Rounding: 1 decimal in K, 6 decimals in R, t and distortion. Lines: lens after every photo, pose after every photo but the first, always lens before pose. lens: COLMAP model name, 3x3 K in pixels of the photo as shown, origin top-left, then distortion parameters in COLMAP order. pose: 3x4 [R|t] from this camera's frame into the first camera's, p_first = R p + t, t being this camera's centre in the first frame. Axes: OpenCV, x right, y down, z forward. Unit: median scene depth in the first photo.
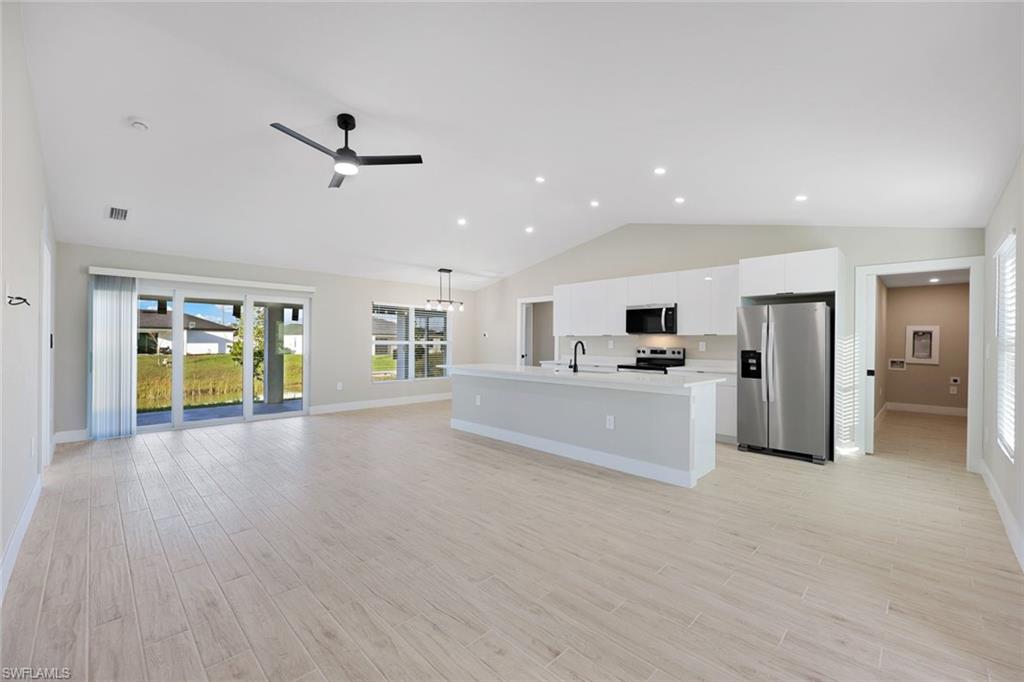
lens RADIAL K [[415.3, 0, 511.3], [0, 415.3, 342.5], [0, 0, 1]] dist [0.000492, 0.000104]
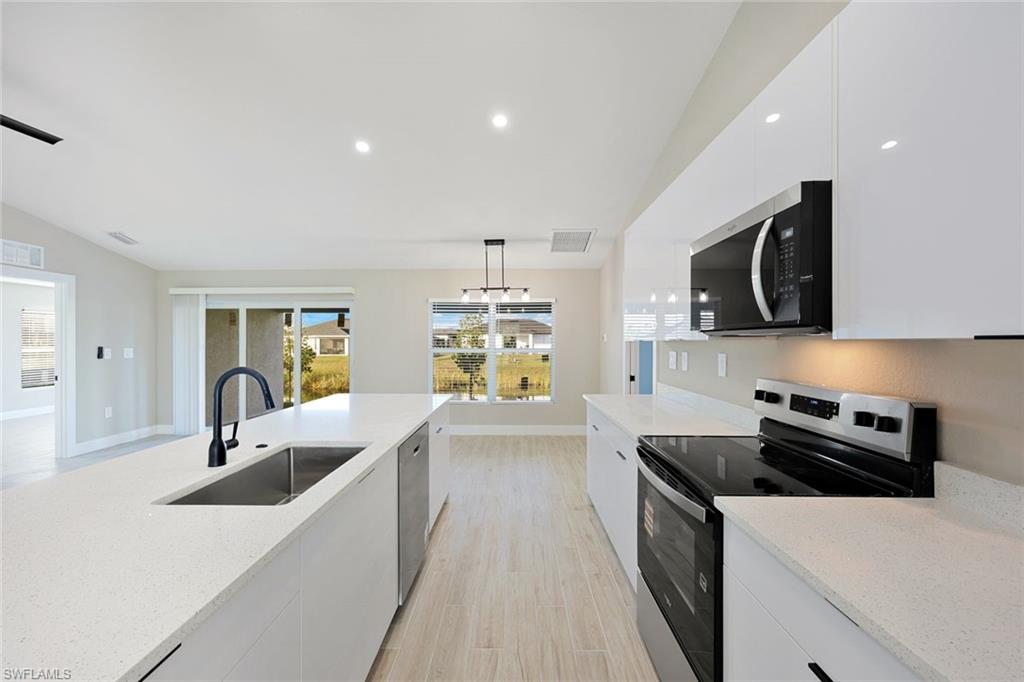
lens RADIAL K [[414.0, 0, 512.0], [0, 414.0, 341.0], [0, 0, 1]] dist [-0.001170, -0.000289]
pose [[0.699970, -0.008708, -0.714119, 0.431162], [0.005766, 0.999962, -0.006543, -0.016595], [0.714149, 0.000462, 0.699994, 0.746356]]
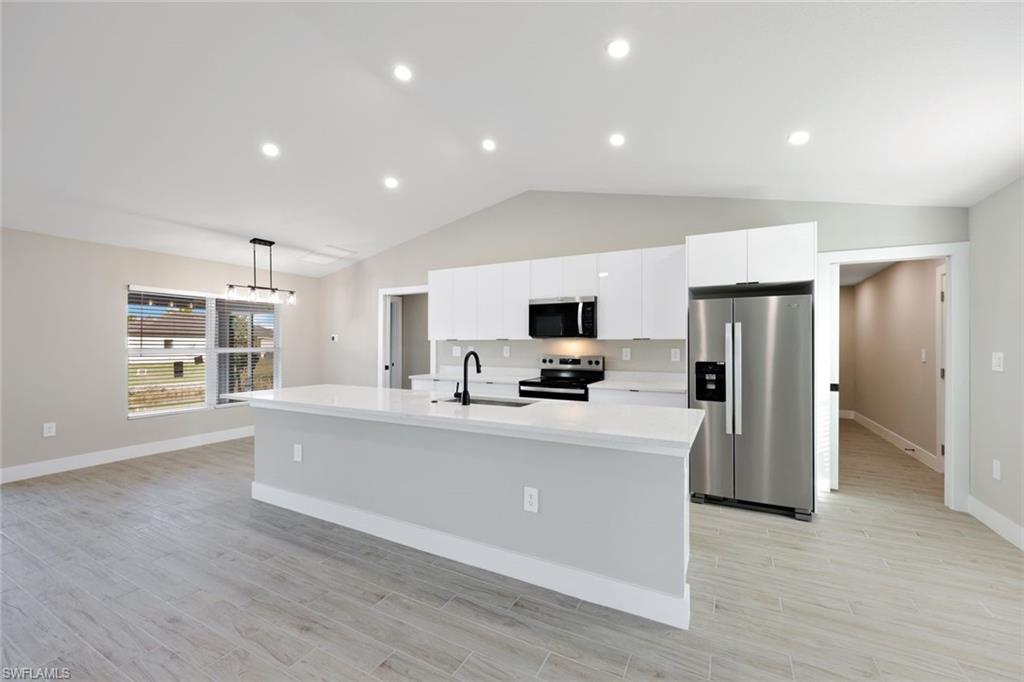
lens RADIAL K [[415.3, 0, 511.3], [0, 415.3, 342.5], [0, 0, 1]] dist [0.000492, 0.000104]
pose [[0.956797, -0.005829, 0.290700, 0.036276], [0.006412, 0.999979, -0.001052, -0.012437], [-0.290687, 0.002871, 0.956814, 0.332938]]
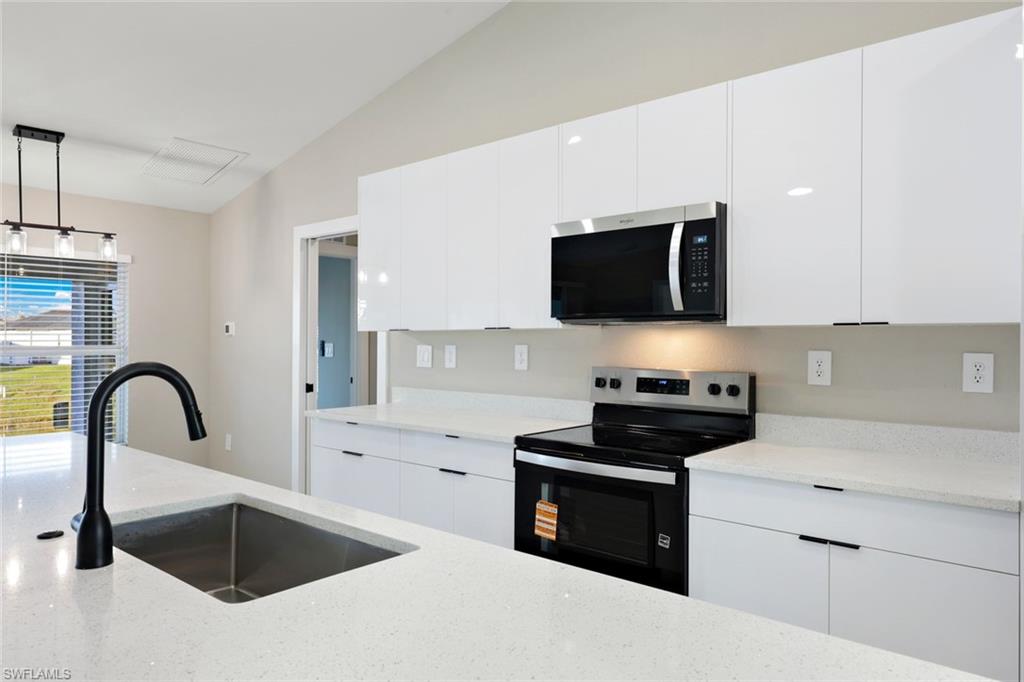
lens RADIAL K [[674.6, 0, 512.0], [0, 674.6, 341.0], [0, 0, 1]] dist [0.002258, 0.001933]
pose [[0.997415, -0.005877, 0.071613, 0.232522], [0.005757, 0.999982, 0.001881, -0.010049], [-0.071623, -0.001464, 0.997431, 0.582825]]
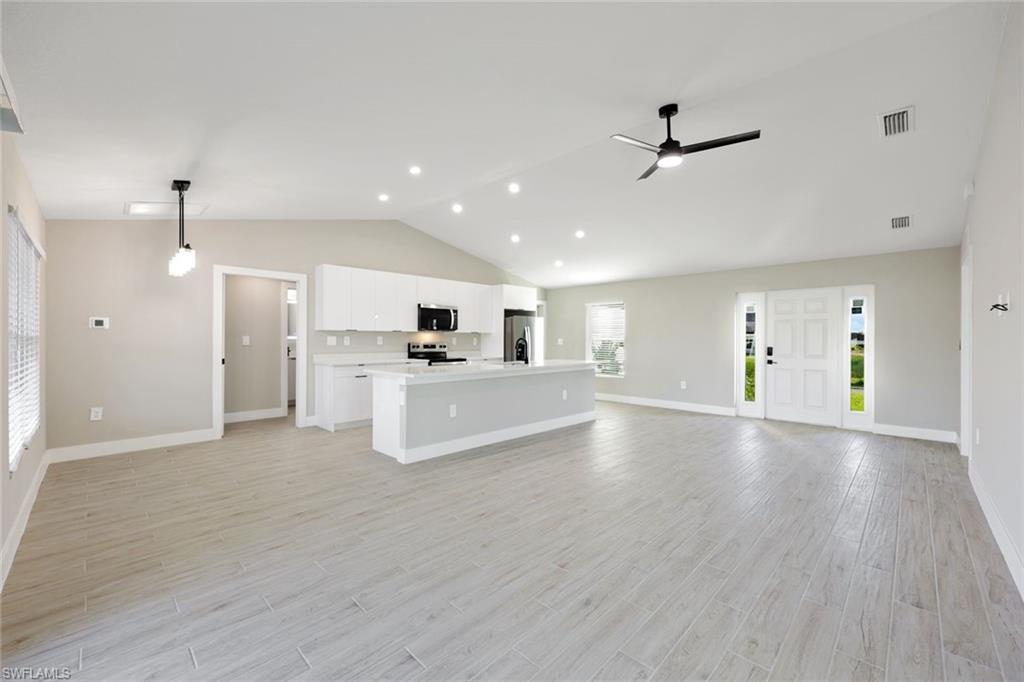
lens RADIAL K [[412.4, 0, 507.4], [0, 412.4, 339.8], [0, 0, 1]] dist [-0.001022, 0.000709]
pose [[-0.003448, -0.008335, 0.999959, -0.831287], [-0.002130, 0.999963, 0.008328, -0.005990], [-0.999992, -0.002101, -0.003466, 0.842644]]
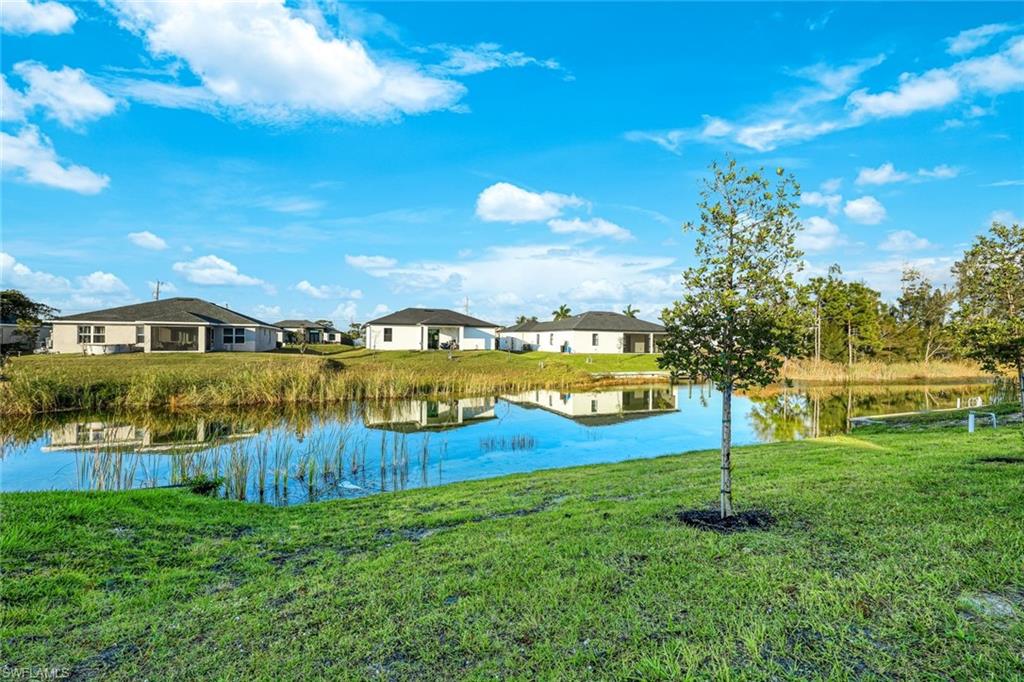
lens RADIAL K [[414.0, 0, 512.0], [0, 414.0, 341.0], [0, 0, 1]] dist [-0.001170, -0.000289]
pose [[0.921906, -0.000113, -0.387413, -2.112081], [0.000048, 1.000000, -0.000175, 0.059066], [0.387413, 0.000143, 0.921906, 0.687900]]
